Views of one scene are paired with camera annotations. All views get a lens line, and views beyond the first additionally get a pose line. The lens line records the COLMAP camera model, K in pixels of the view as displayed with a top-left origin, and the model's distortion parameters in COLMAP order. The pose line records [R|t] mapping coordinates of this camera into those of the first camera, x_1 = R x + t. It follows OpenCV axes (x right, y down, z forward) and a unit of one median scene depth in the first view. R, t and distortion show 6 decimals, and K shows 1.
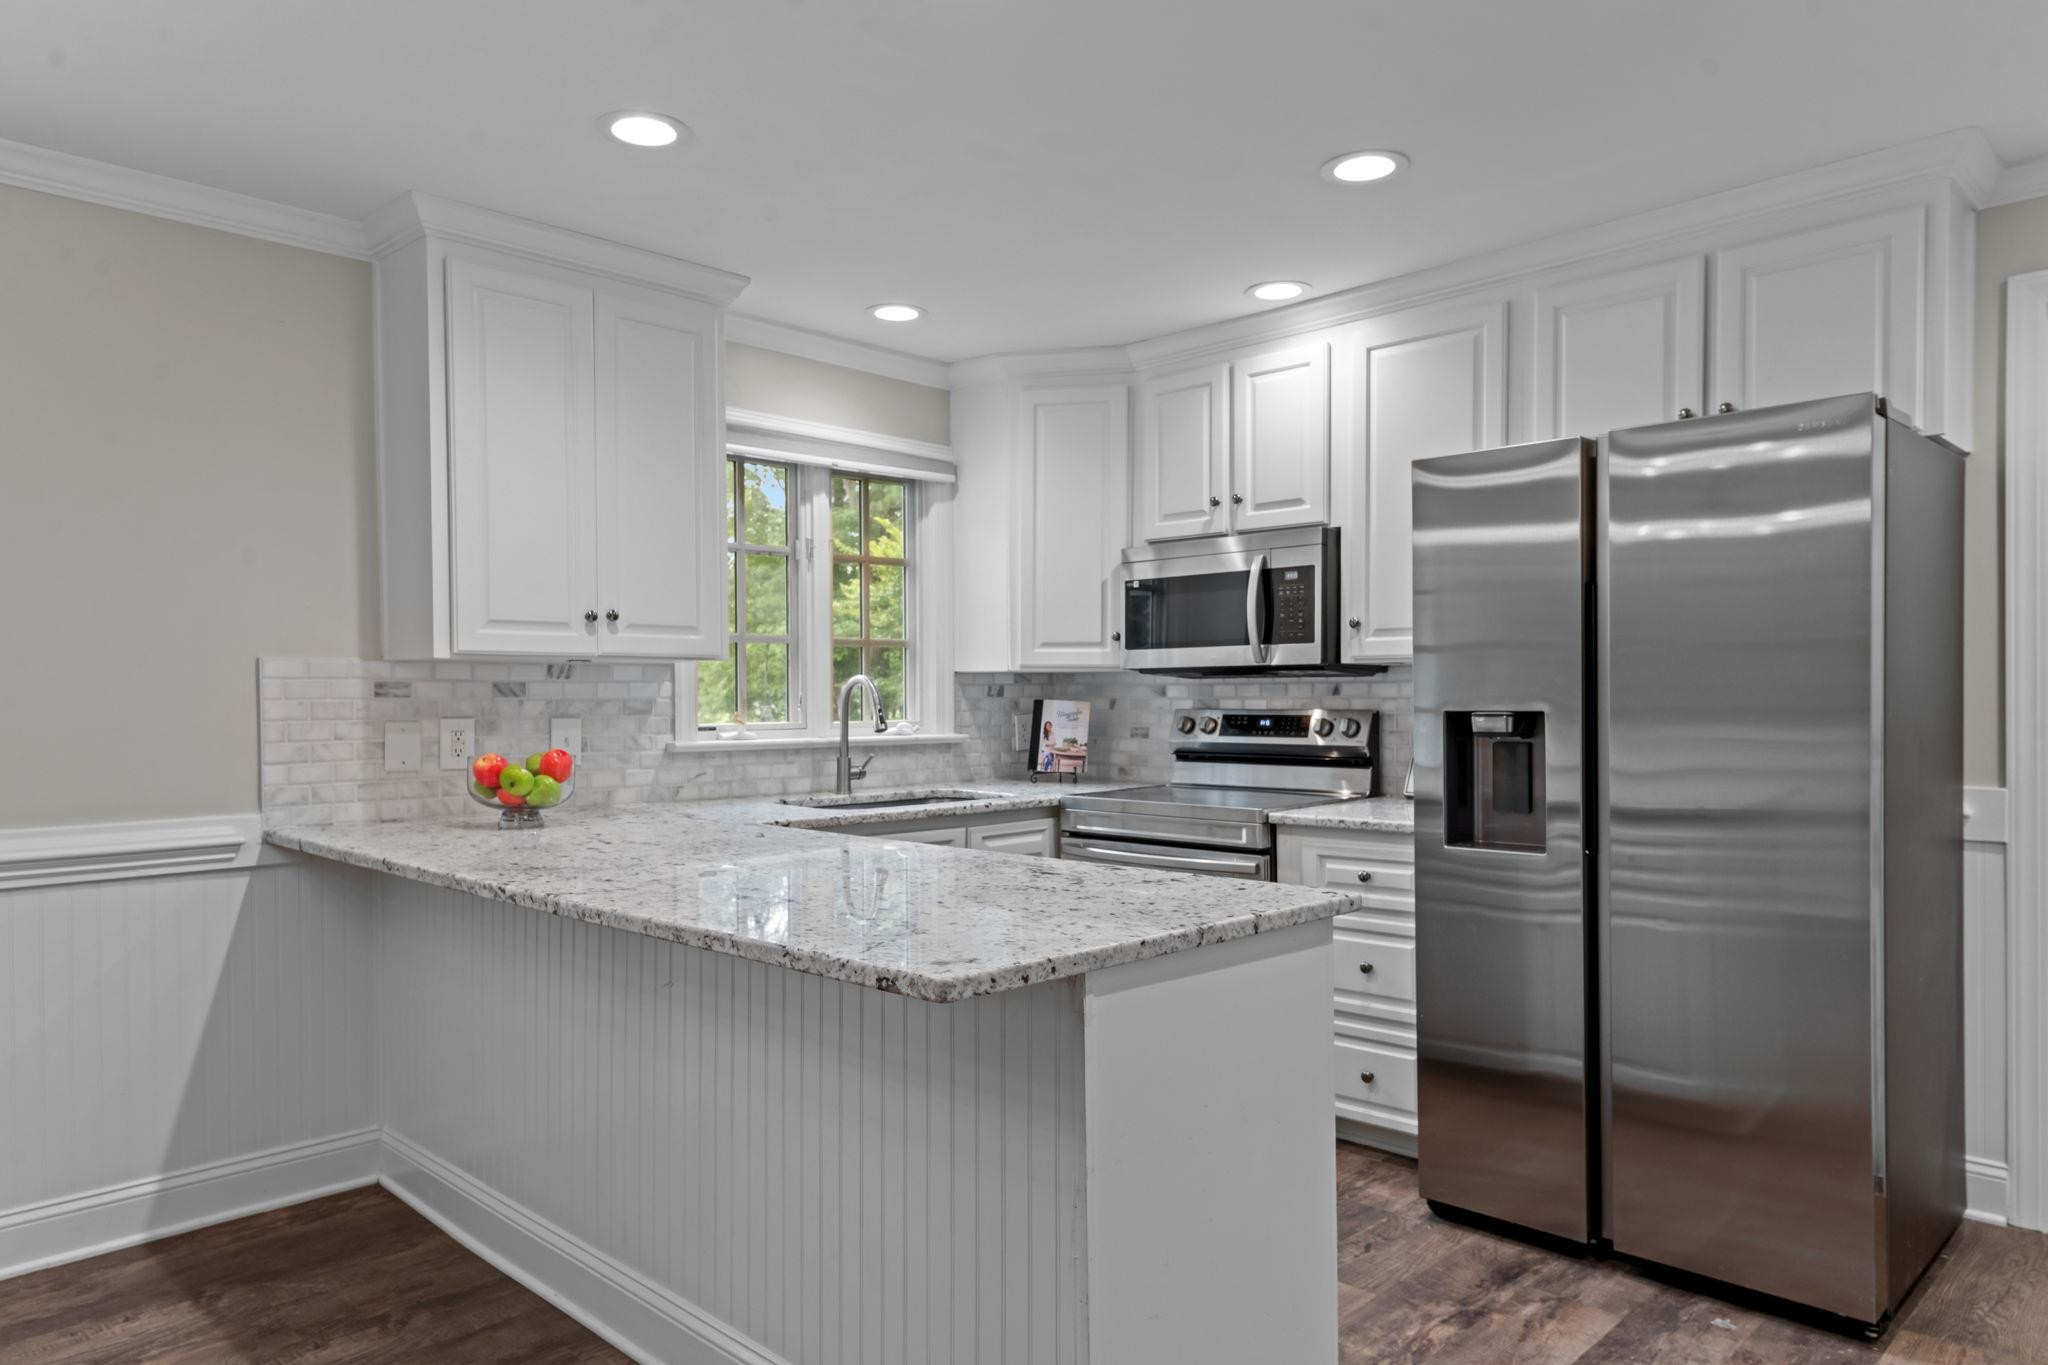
lens RADIAL K [[1311.6, 0, 1026.5], [0, 1311.6, 728.6], [0, 0, 1]] dist [0.010158, 0.000624]
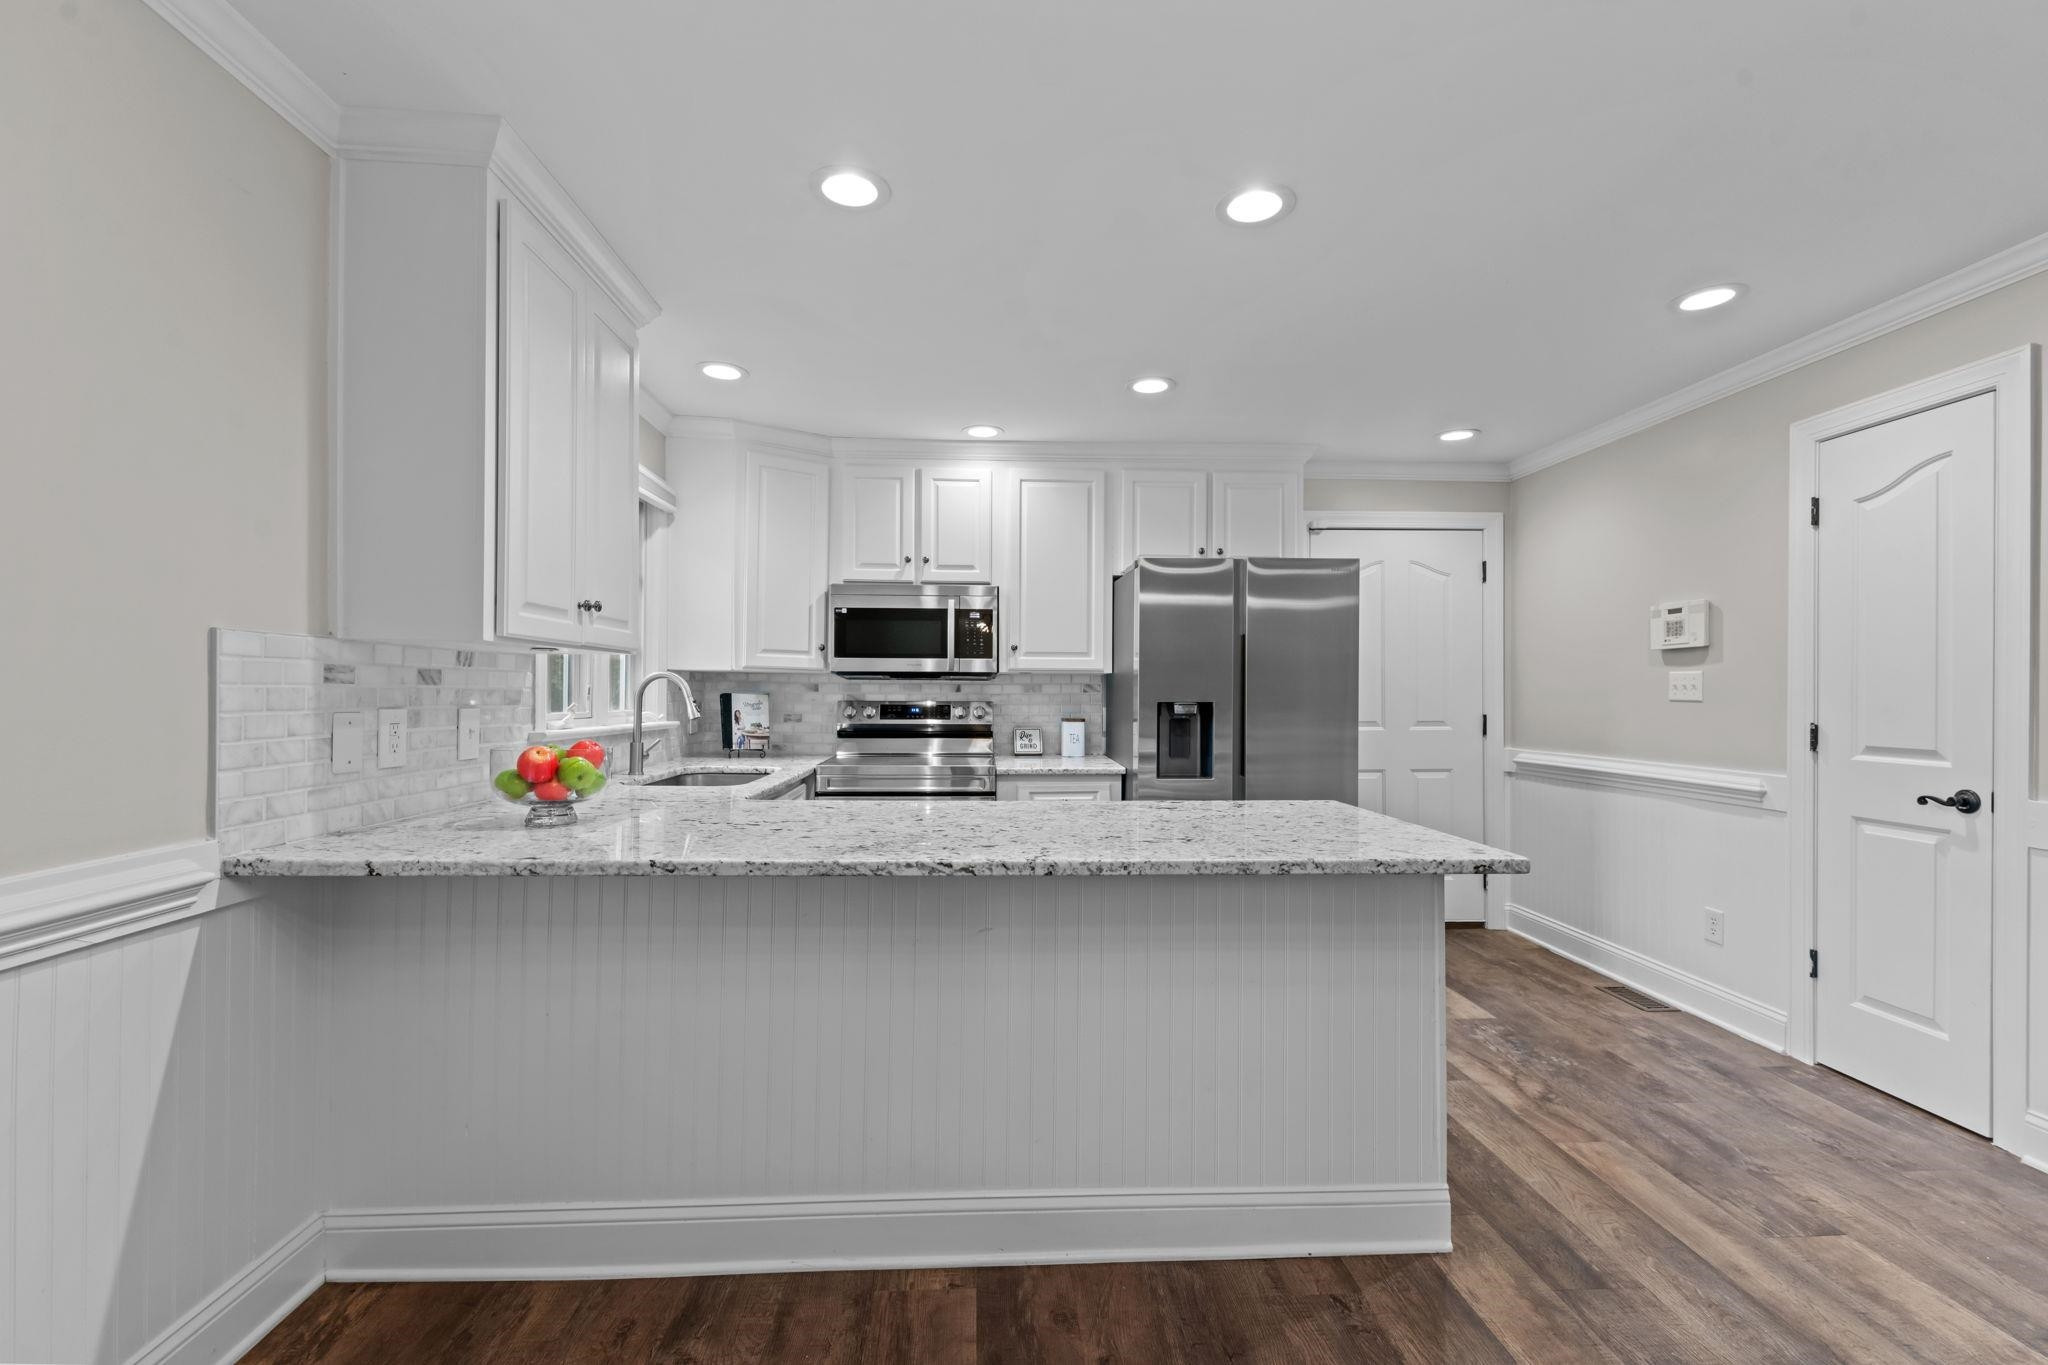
lens RADIAL K [[863.3, 0, 1016.9], [0, 863.3, 697.0], [0, 0, 1]] dist [0.003915, -0.000418]
pose [[0.682882, 0.006076, 0.730503, -0.482869], [0.009280, 0.999813, -0.016991, -0.001632], [-0.730470, 0.018381, 0.682698, 0.259438]]
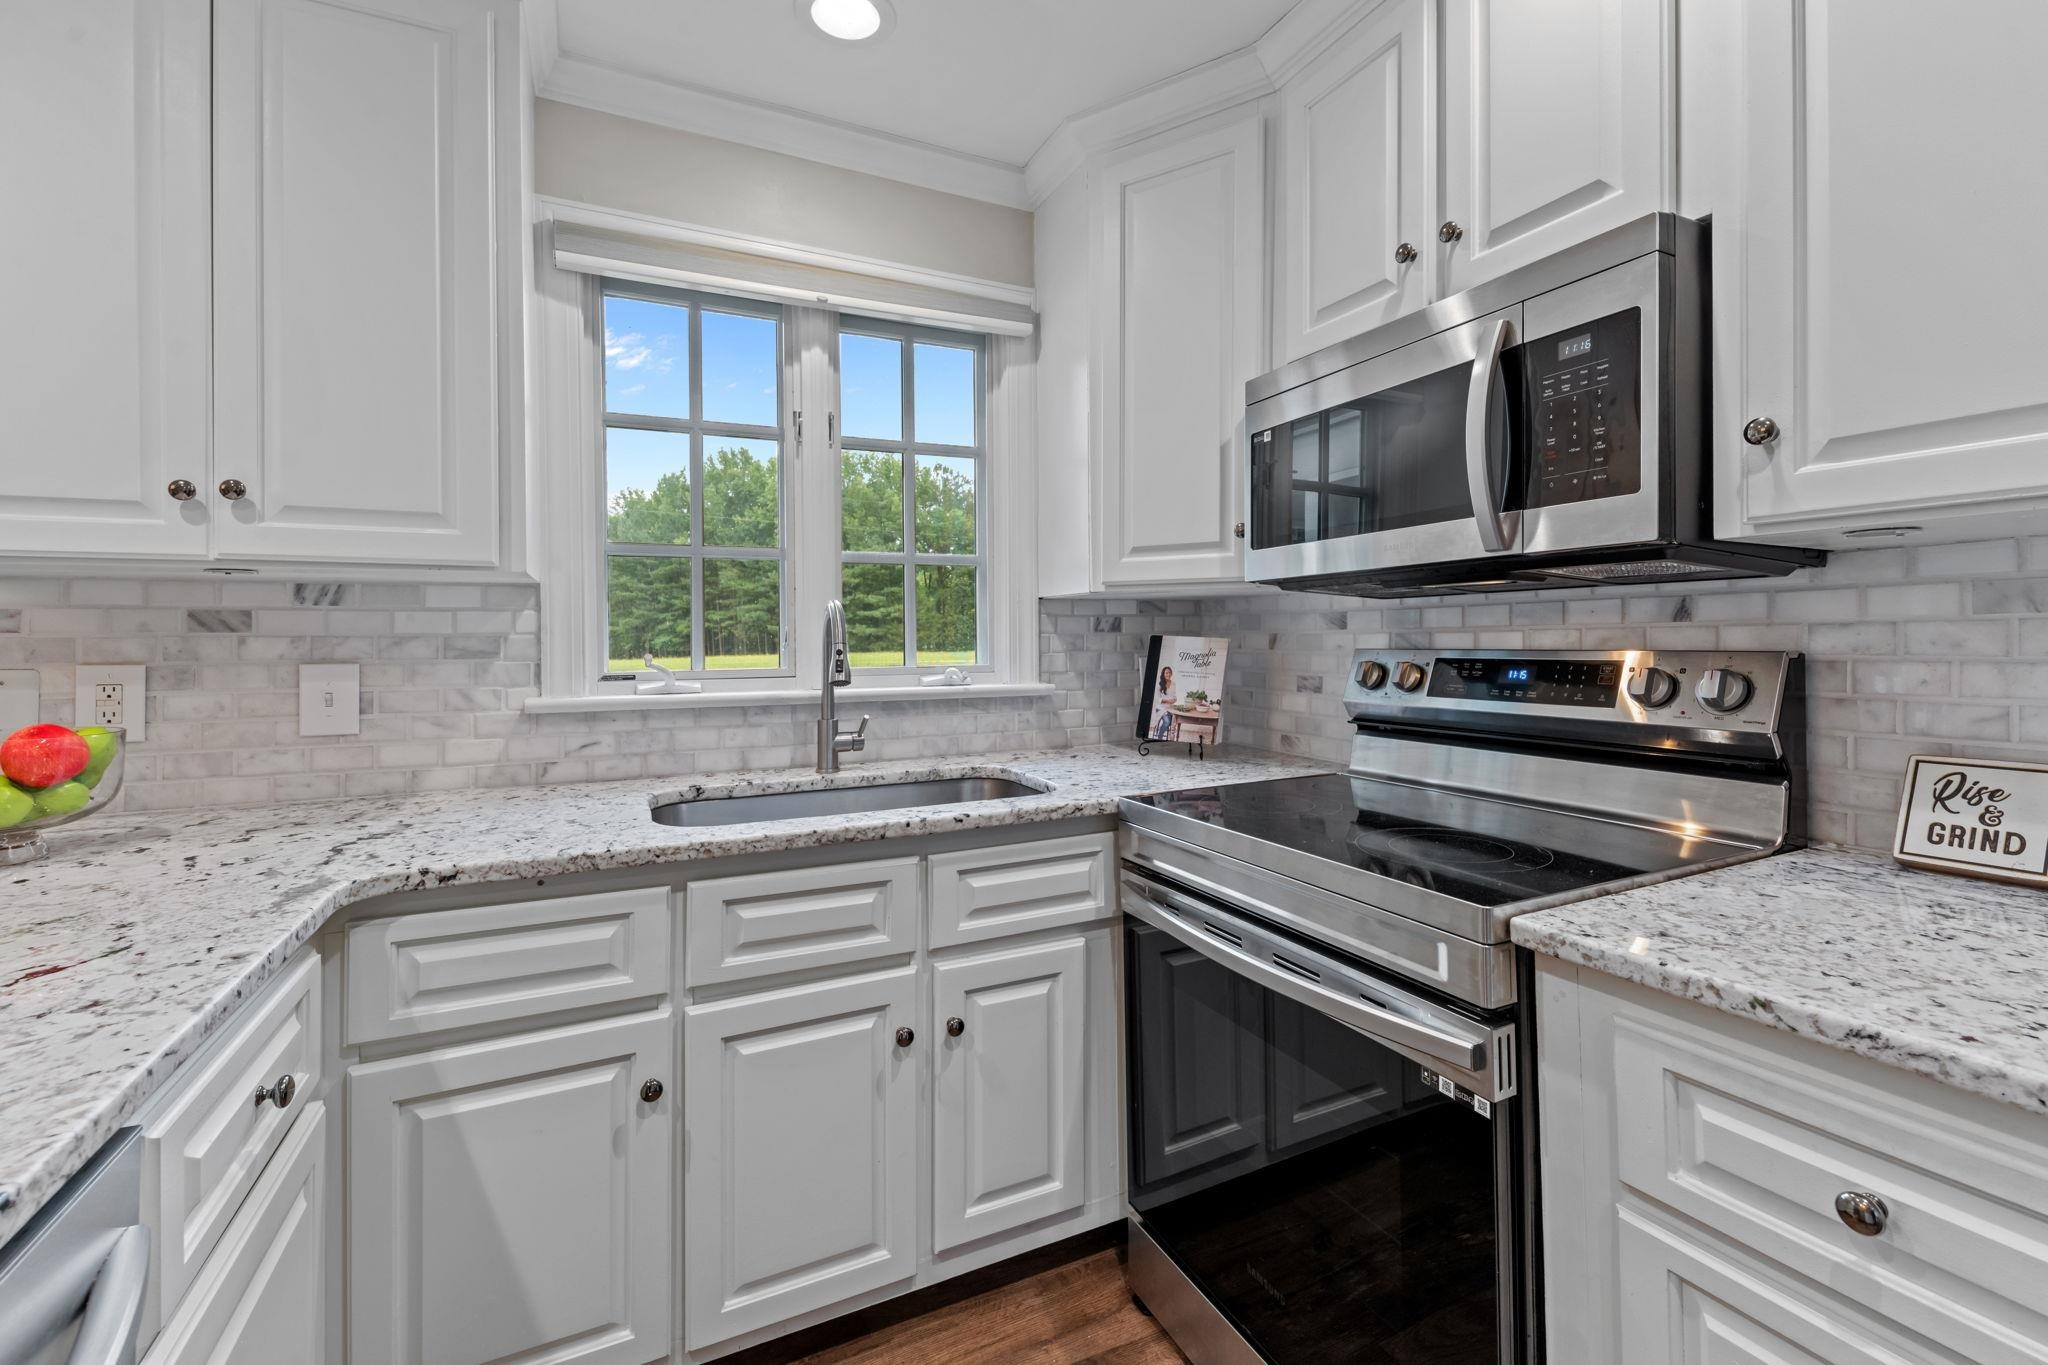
lens RADIAL K [[878.2, 0, 1030.2], [0, 878.2, 649.1], [0, 0, 1]] dist [0.010004, -0.000424]
pose [[0.939470, -0.000680, -0.342629, 0.125177], [-0.003942, 0.999910, -0.012793, -0.010014], [0.342607, 0.013370, 0.939384, 0.629523]]
